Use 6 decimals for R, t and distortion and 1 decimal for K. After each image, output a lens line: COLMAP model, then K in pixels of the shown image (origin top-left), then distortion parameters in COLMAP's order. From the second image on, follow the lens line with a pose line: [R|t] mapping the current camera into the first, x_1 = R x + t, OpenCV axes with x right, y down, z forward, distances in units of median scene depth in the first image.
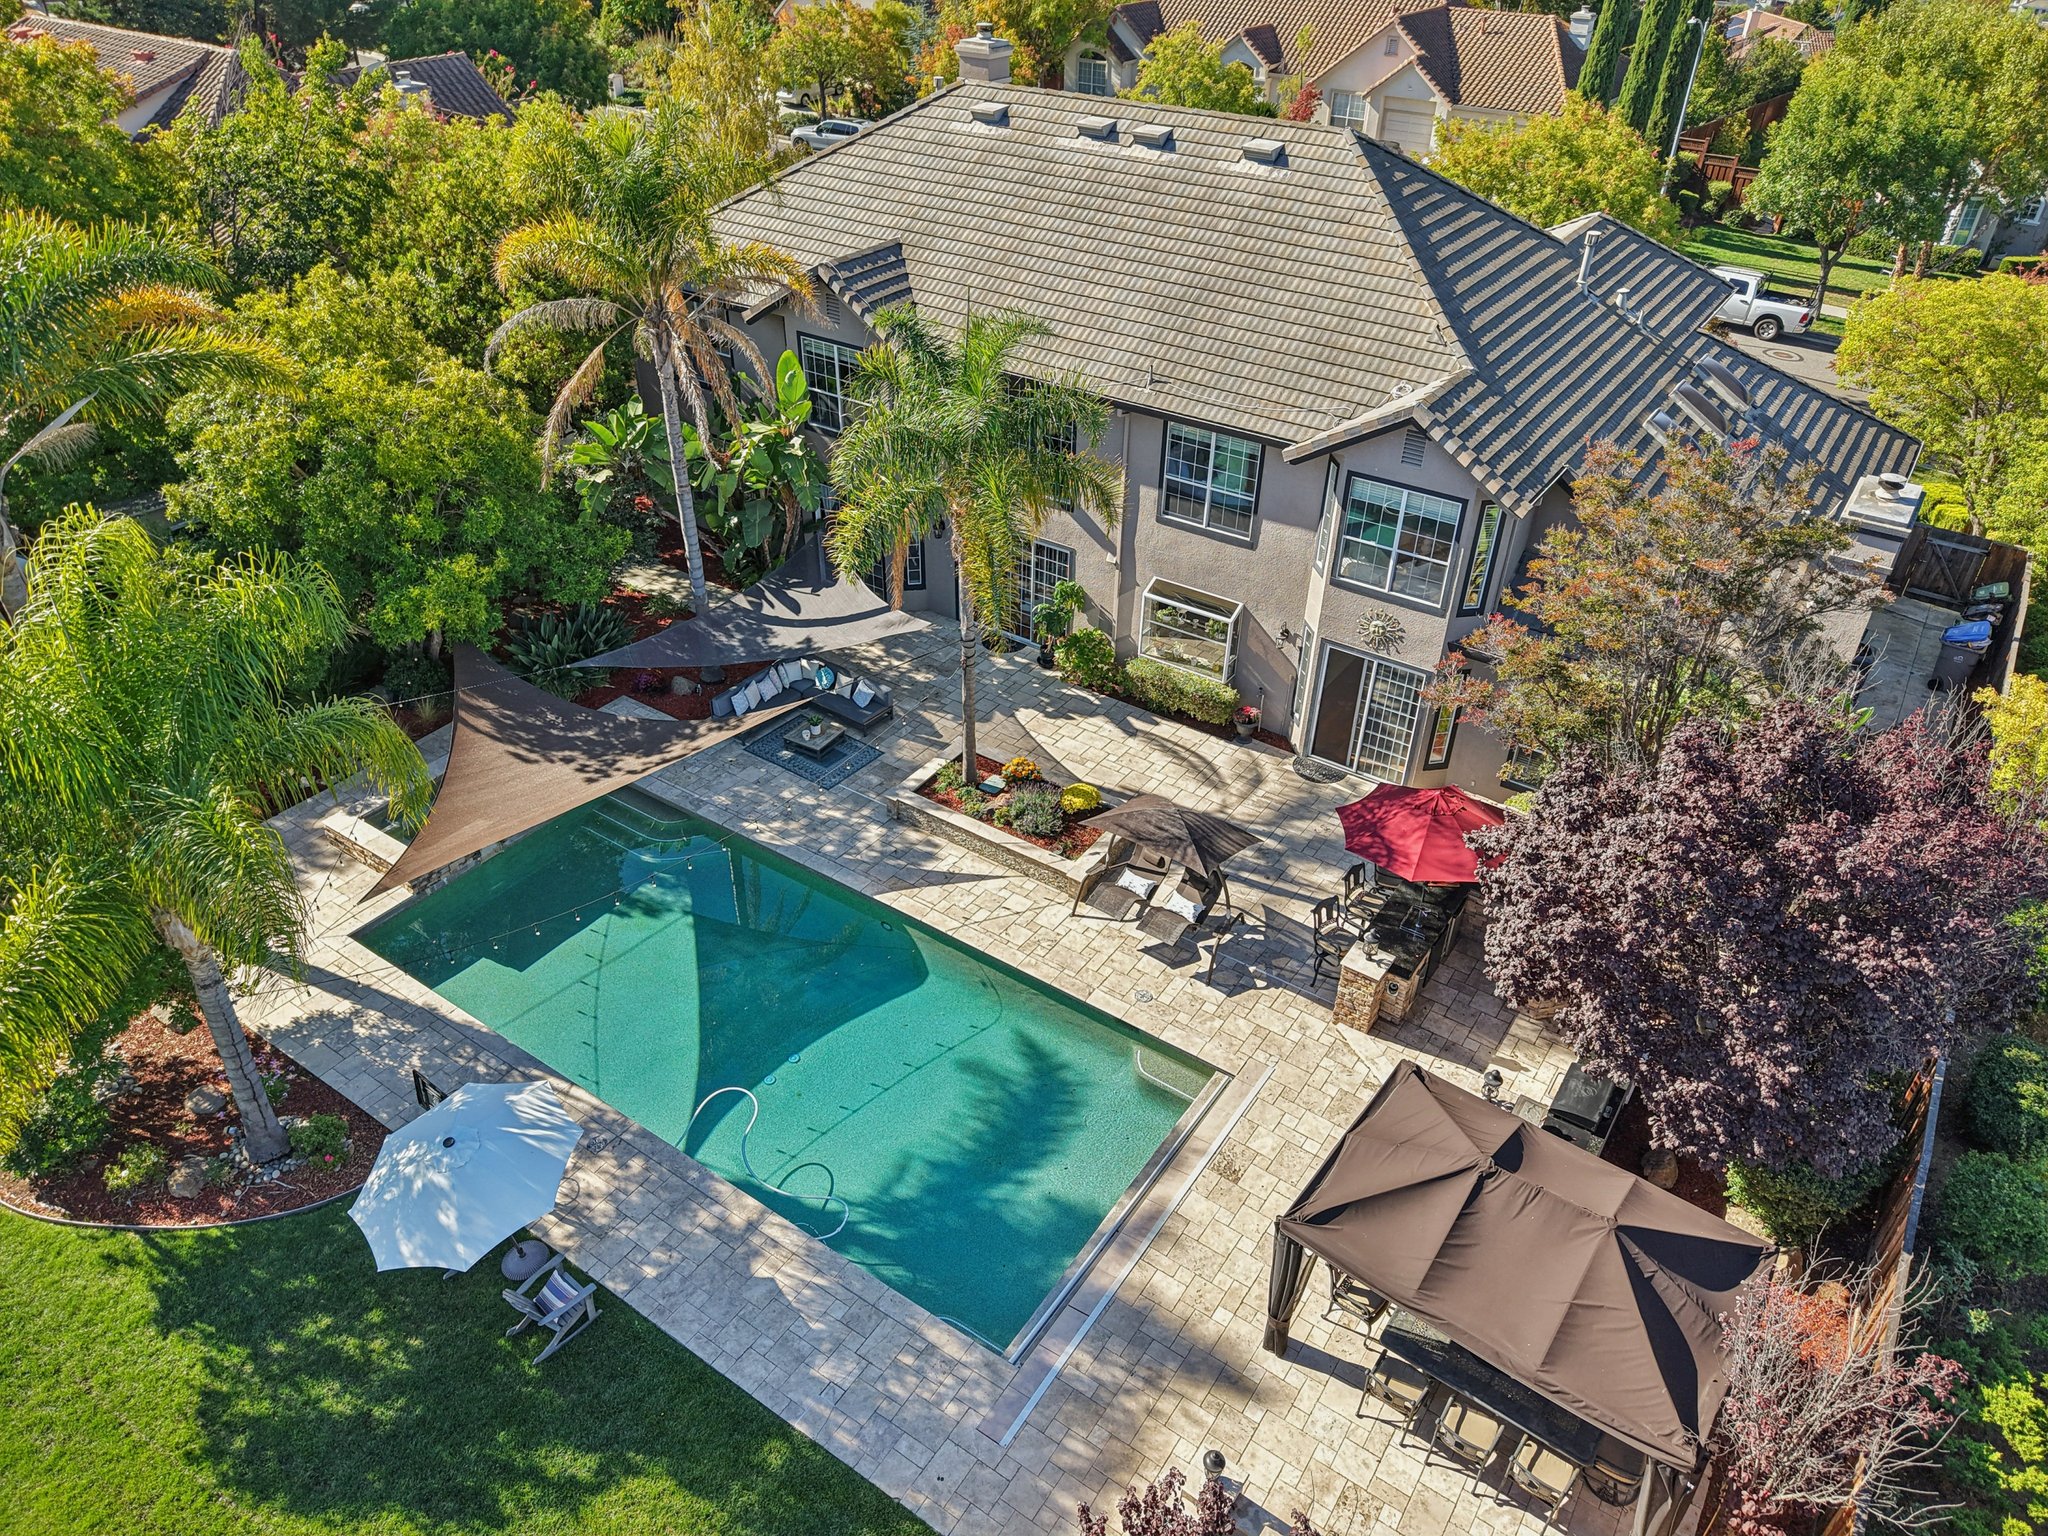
lens RADIAL K [[1393.4, 0, 1023.1], [0, 1393.4, 769.0], [0, 0, 1]] dist [0.015454, -0.011261]
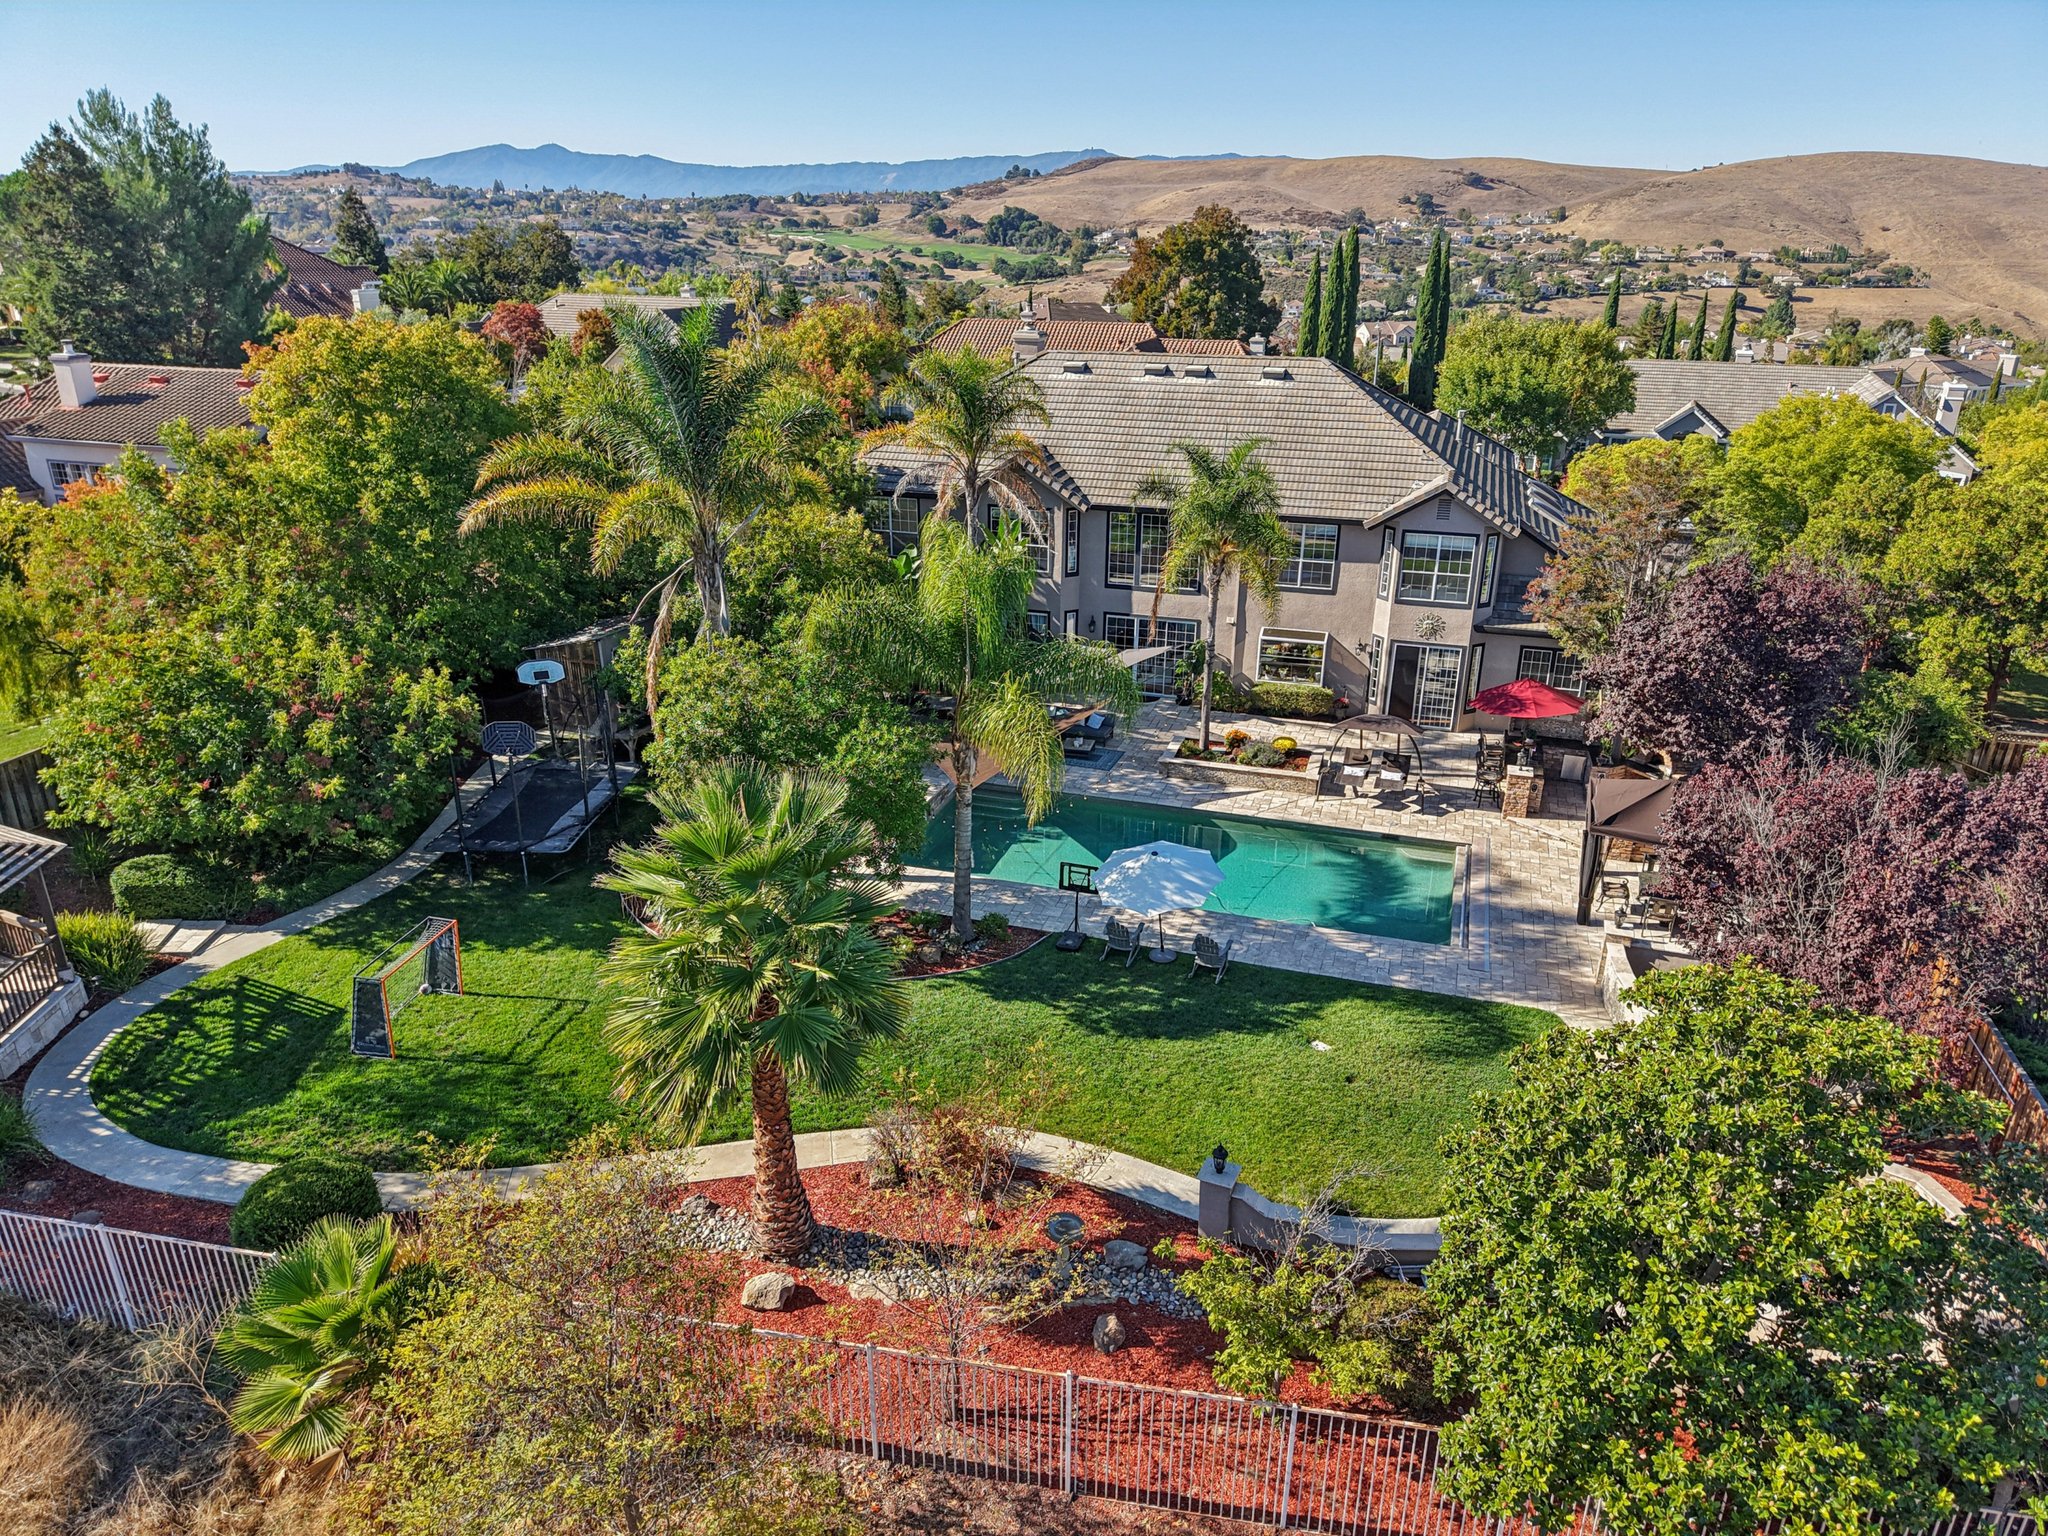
lens RADIAL K [[1393.4, 0, 1016.0], [0, 1393.4, 772.3], [0, 0, 1]] dist [0.015454, -0.011261]
pose [[0.955572, -0.111186, 0.272982, -0.689738], [0.171348, 0.963105, -0.207531, 0.329922], [-0.239835, 0.245086, 0.939368, -0.388238]]
